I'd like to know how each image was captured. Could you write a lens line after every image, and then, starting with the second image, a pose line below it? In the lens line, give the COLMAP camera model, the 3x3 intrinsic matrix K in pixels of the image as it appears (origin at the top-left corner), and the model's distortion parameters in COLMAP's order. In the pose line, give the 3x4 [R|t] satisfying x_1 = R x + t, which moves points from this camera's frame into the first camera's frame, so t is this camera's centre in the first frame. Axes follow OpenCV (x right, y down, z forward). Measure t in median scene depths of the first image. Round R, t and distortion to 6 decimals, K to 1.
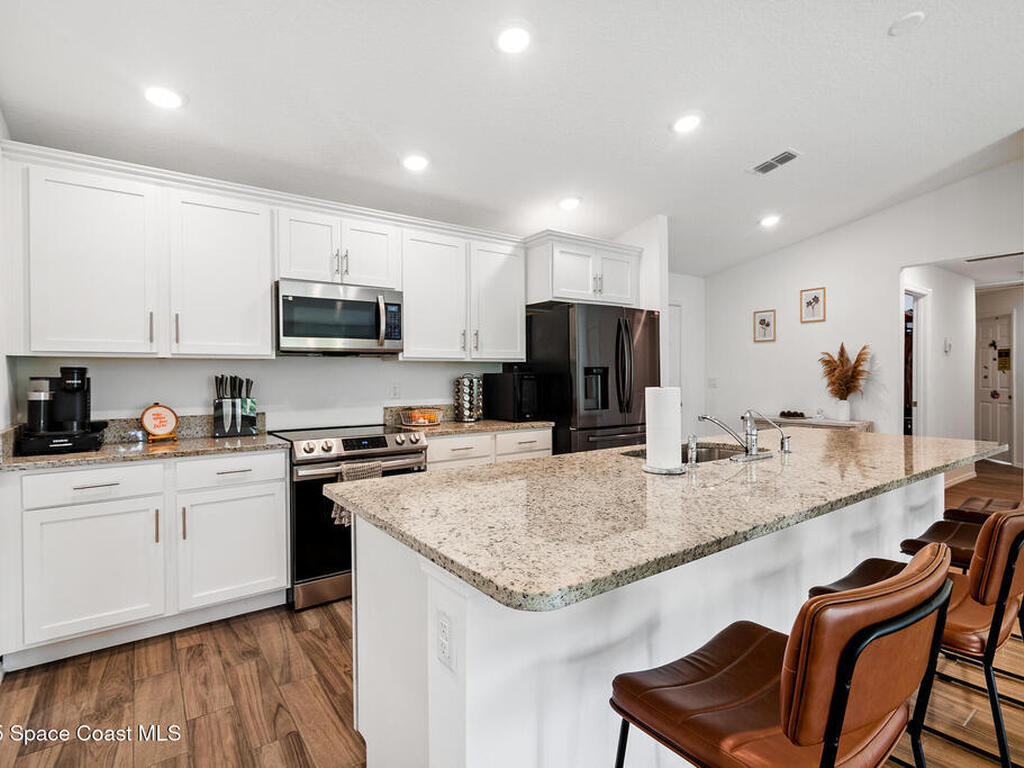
lens RADIAL K [[516.9, 0, 512.0], [0, 516.9, 384.0], [0, 0, 1]] dist [0.011741, -0.013855]
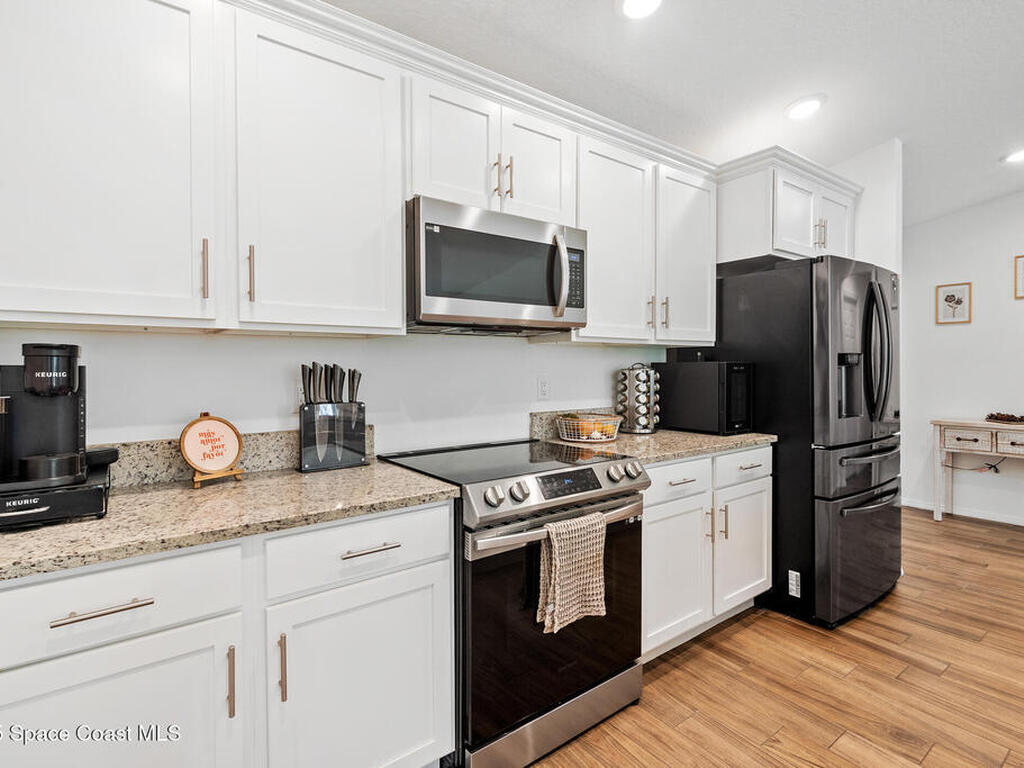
lens RADIAL K [[516.9, 0, 512.0], [0, 516.9, 384.0], [0, 0, 1]] dist [0.011741, -0.013855]
pose [[0.999892, 0.001920, 0.014542, -0.321916], [-0.002144, 0.999879, 0.015436, -0.003097], [-0.014511, -0.015465, 0.999775, 0.388220]]
